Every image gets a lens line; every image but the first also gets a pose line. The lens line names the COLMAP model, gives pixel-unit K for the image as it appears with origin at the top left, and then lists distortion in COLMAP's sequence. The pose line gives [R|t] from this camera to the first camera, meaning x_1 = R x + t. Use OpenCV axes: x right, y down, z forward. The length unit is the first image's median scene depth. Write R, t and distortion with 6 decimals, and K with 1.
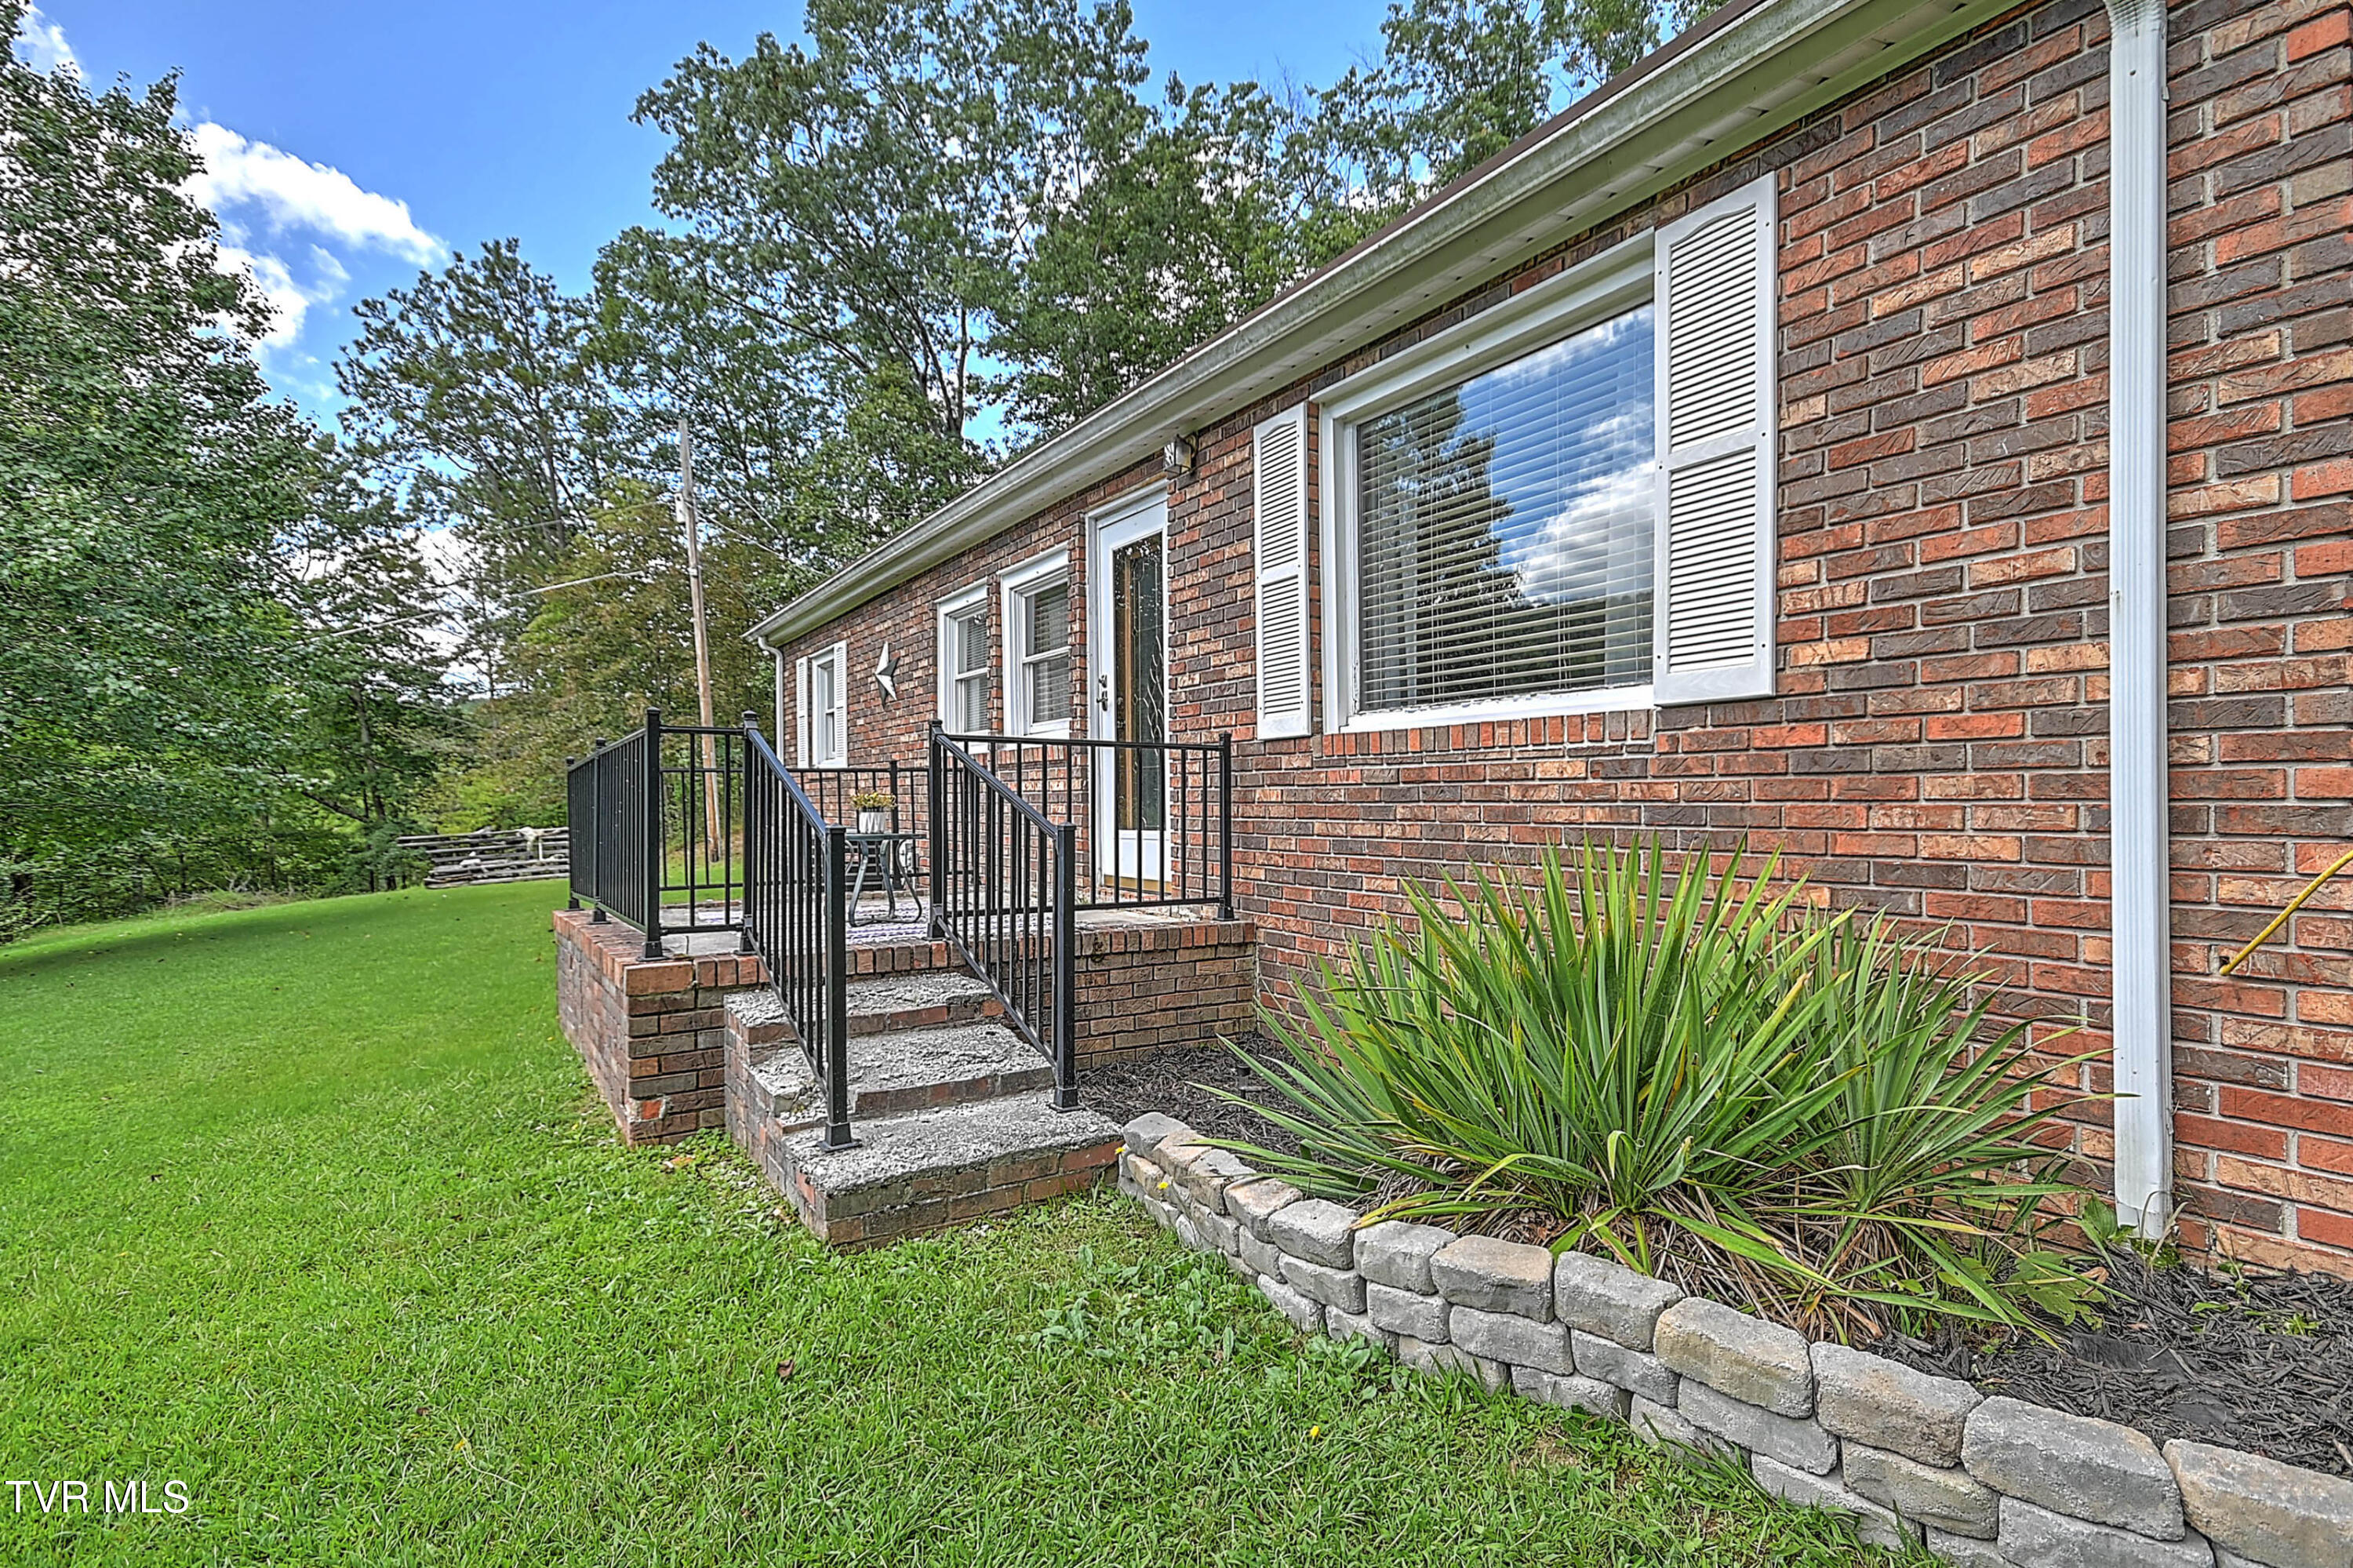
lens RADIAL K [[1109.5, 0, 1173.6], [0, 1109.5, 808.2], [0, 0, 1]] dist [0.011467, -0.000231]
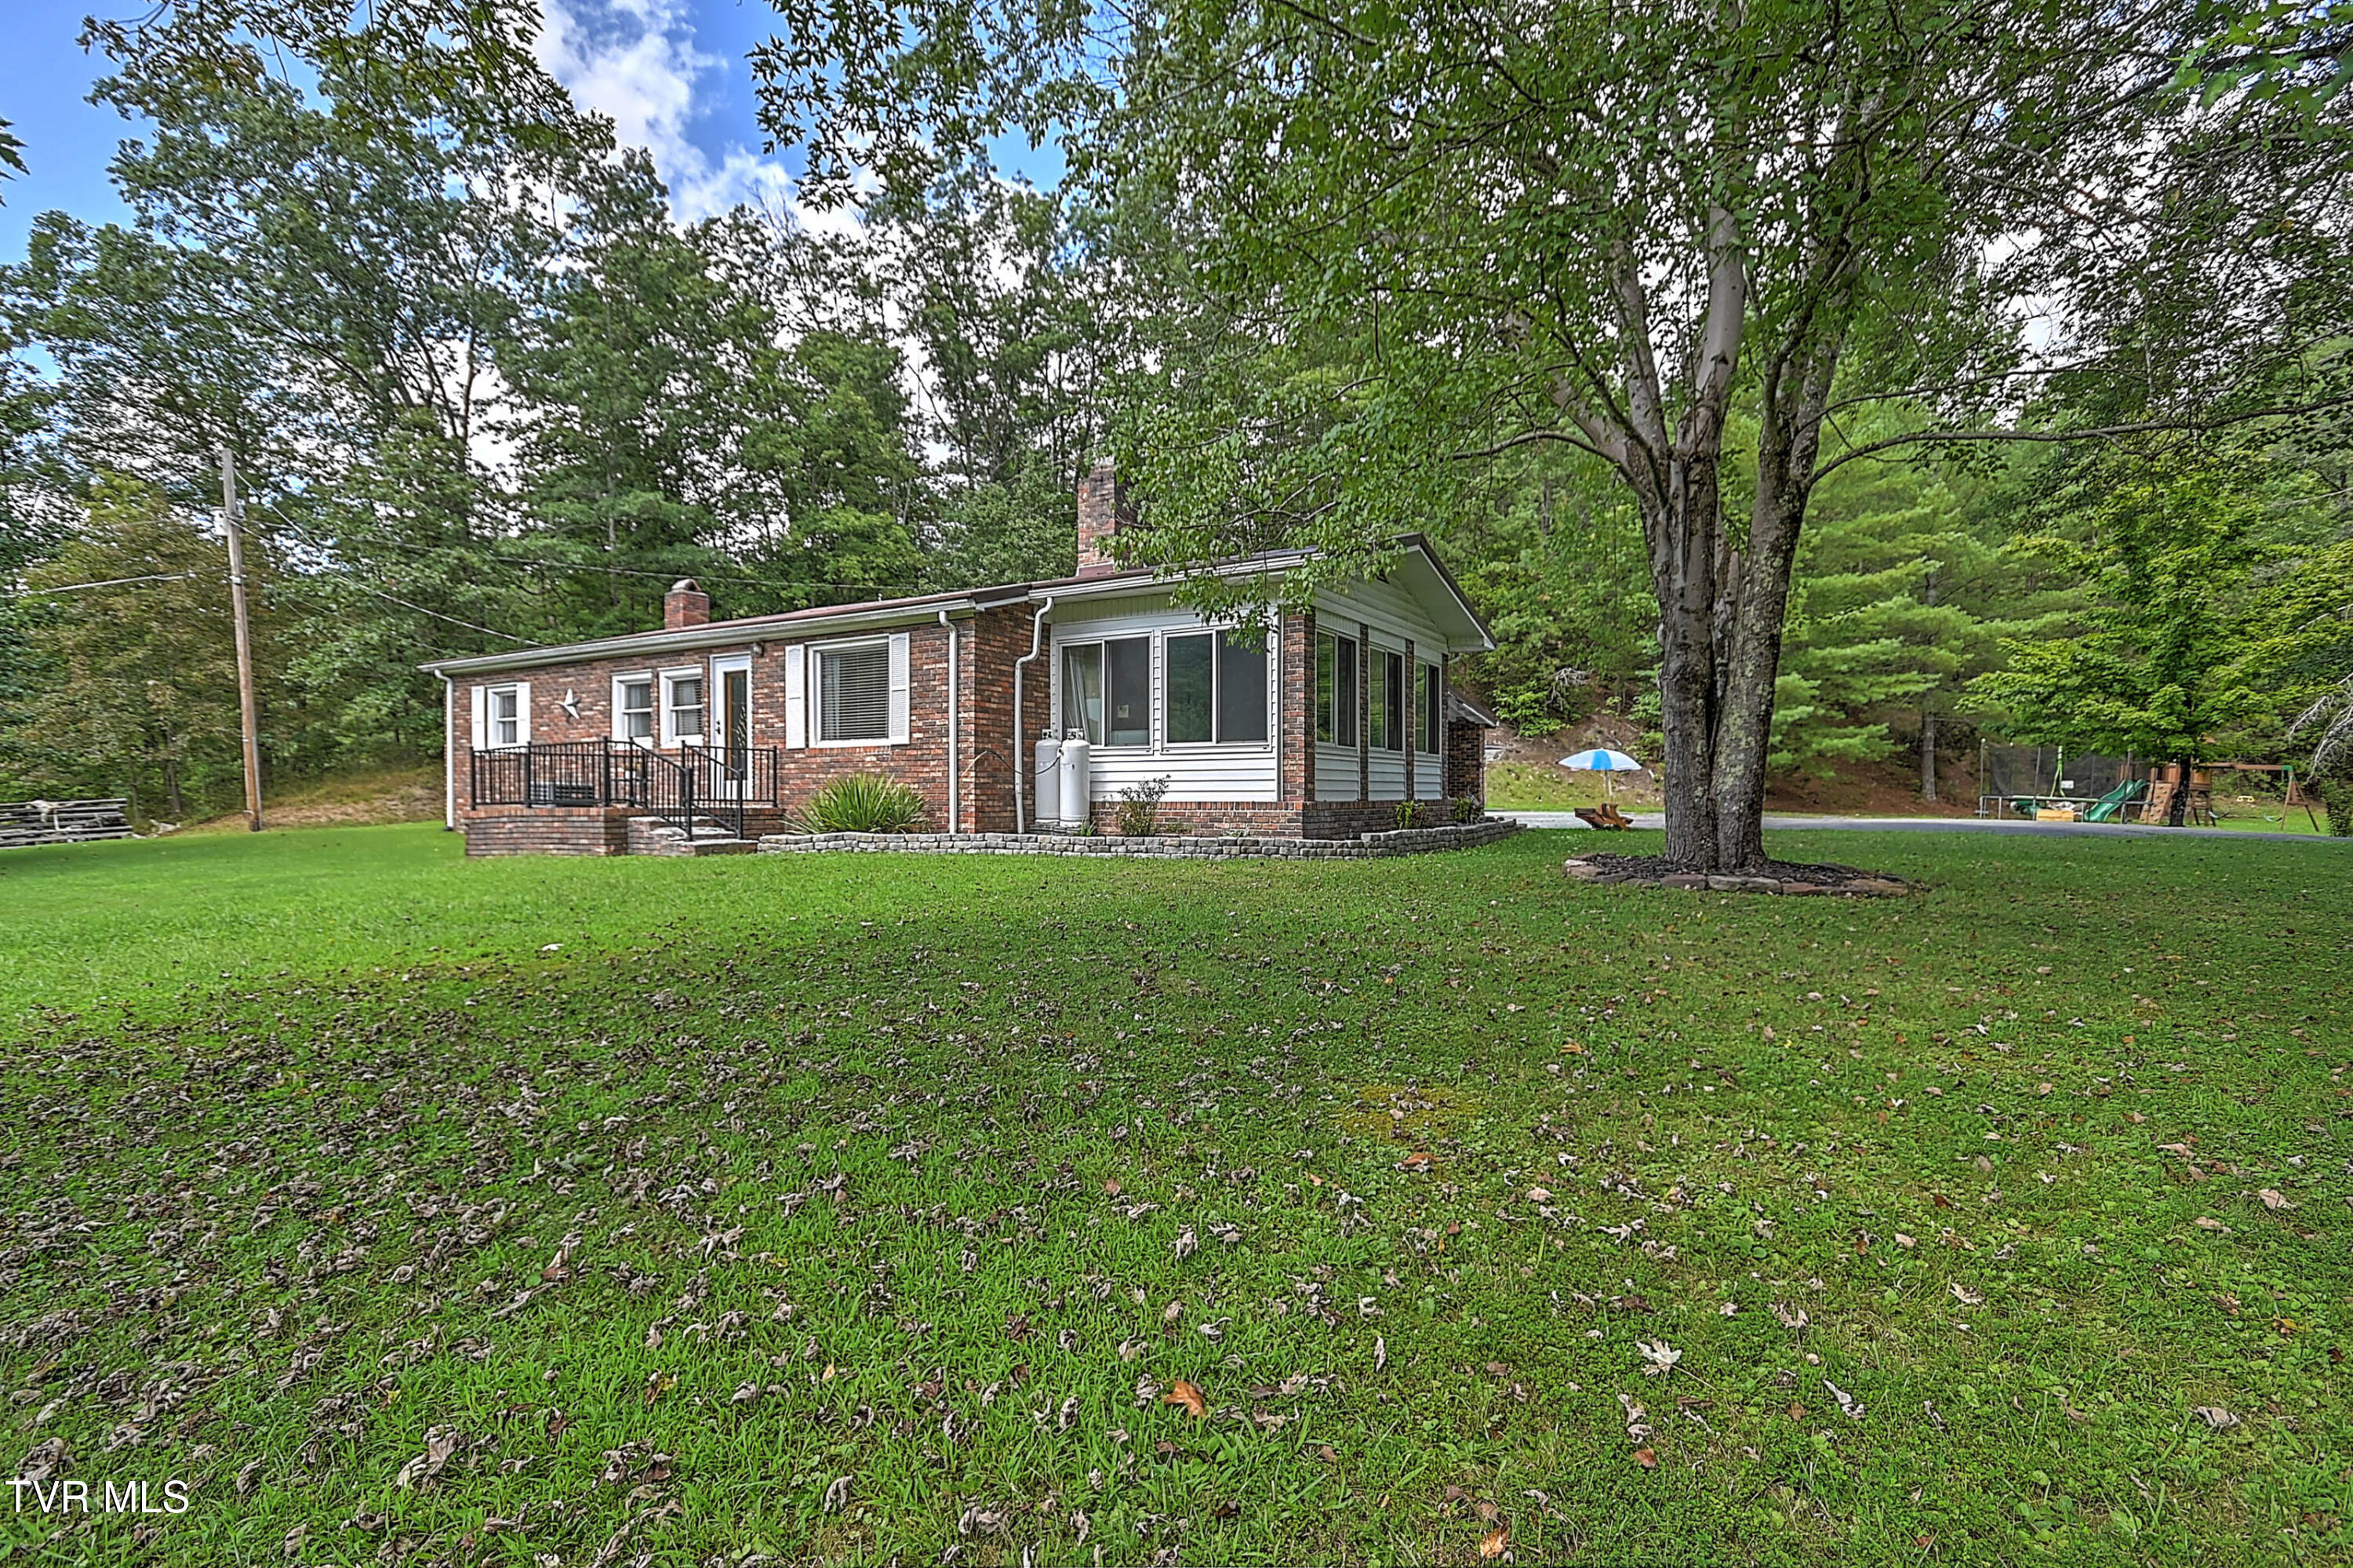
lens RADIAL K [[1085.3, 0, 1180.3], [0, 1085.3, 803.5], [0, 0, 1]] dist [0.025593, 0.000224]
pose [[0.897562, 0.005445, 0.440855, -0.273164], [-0.003477, 0.999980, -0.005271, 0.102928], [-0.440875, 0.003198, 0.897563, -2.173925]]
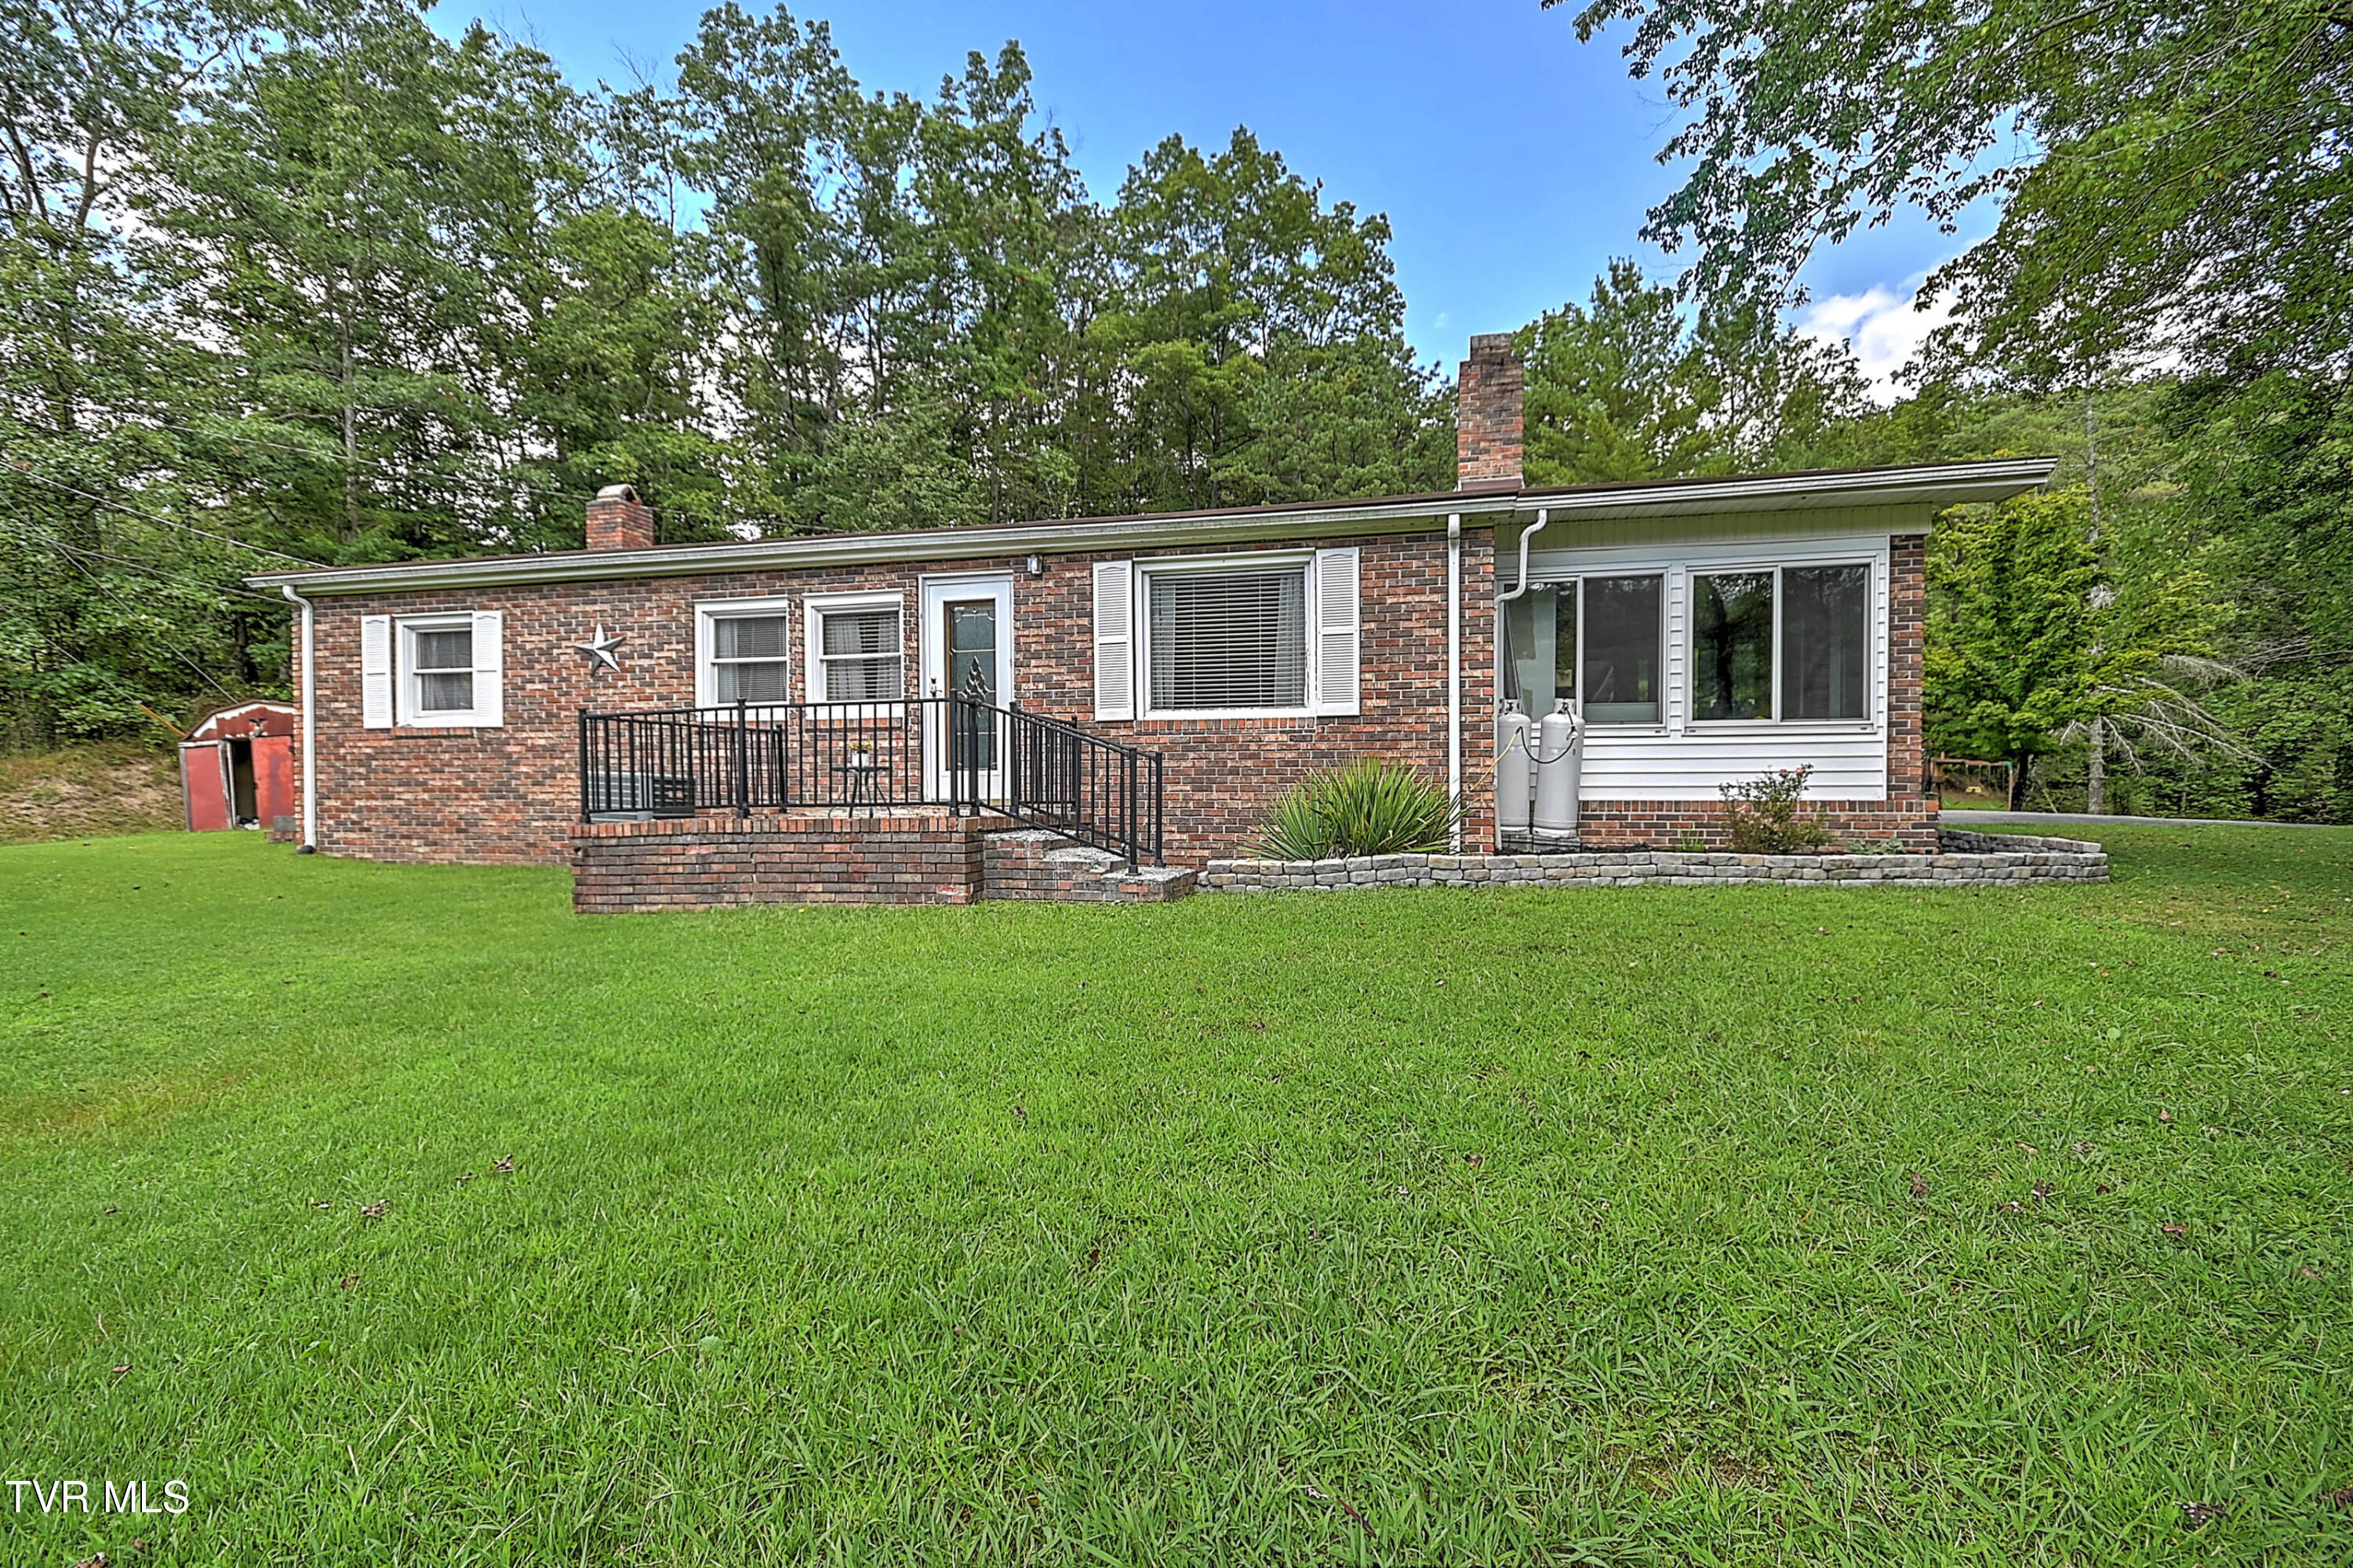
lens RADIAL K [[1054.0, 0, 1186.5], [0, 1054.0, 811.3], [0, 0, 1]] dist [0.010498, 0.000285]
pose [[0.721321, -0.006629, 0.692570, -1.111594], [0.002294, 0.999972, 0.007182, 0.086826], [-0.692597, -0.003592, 0.721315, -0.475762]]
